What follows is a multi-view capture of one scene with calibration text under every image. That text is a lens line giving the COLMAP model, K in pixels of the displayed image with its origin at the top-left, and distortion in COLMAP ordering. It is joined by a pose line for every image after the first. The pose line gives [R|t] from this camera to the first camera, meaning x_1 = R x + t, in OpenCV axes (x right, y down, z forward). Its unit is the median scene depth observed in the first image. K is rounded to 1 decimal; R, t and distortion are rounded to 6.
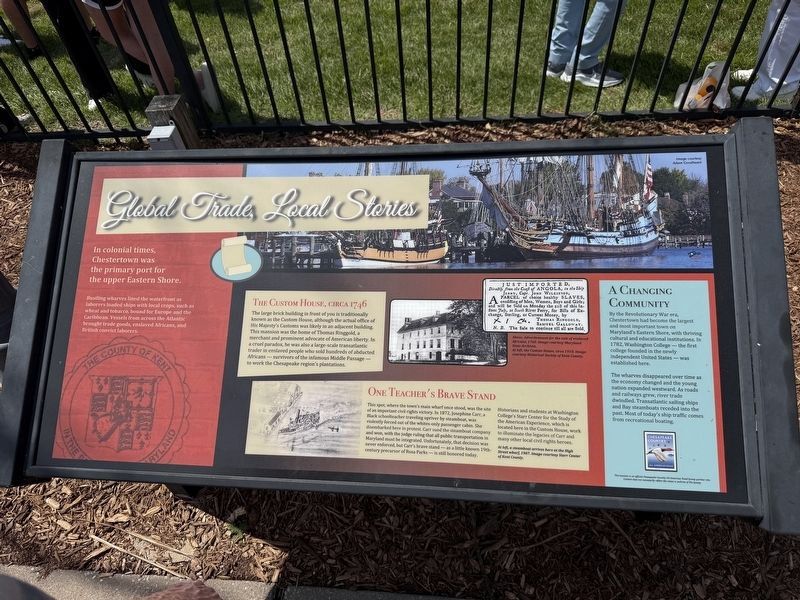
lens RADIAL K [[557.9, 0, 401.0], [0, 557.9, 298.8], [0, 0, 1]] dist [0.000094, -0.001364]
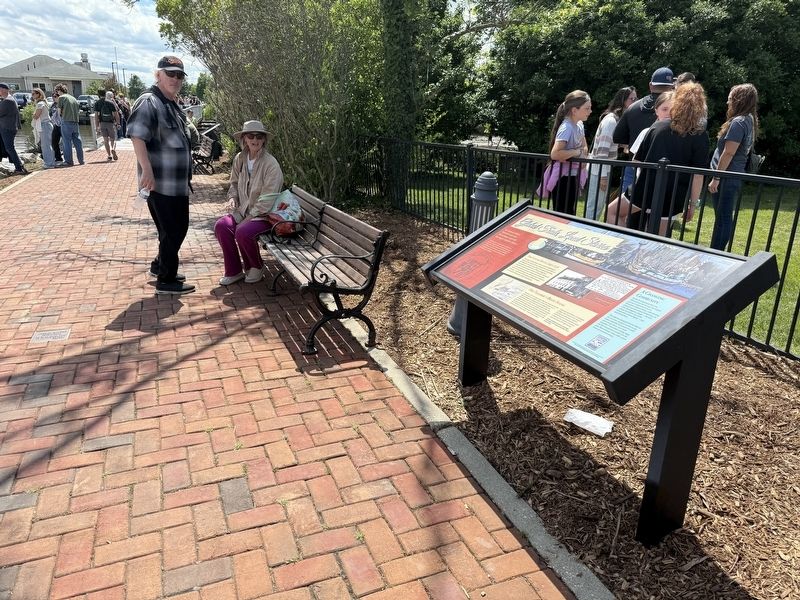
lens RADIAL K [[557.9, 0, 398.4], [0, 557.9, 300.9], [0, 0, 1]] dist [0.000094, -0.001364]
pose [[0.456696, 0.373104, -0.807603, 1.546971], [-0.697369, 0.713795, -0.064593, 0.719700], [0.552363, 0.592697, 0.586179, -0.603213]]
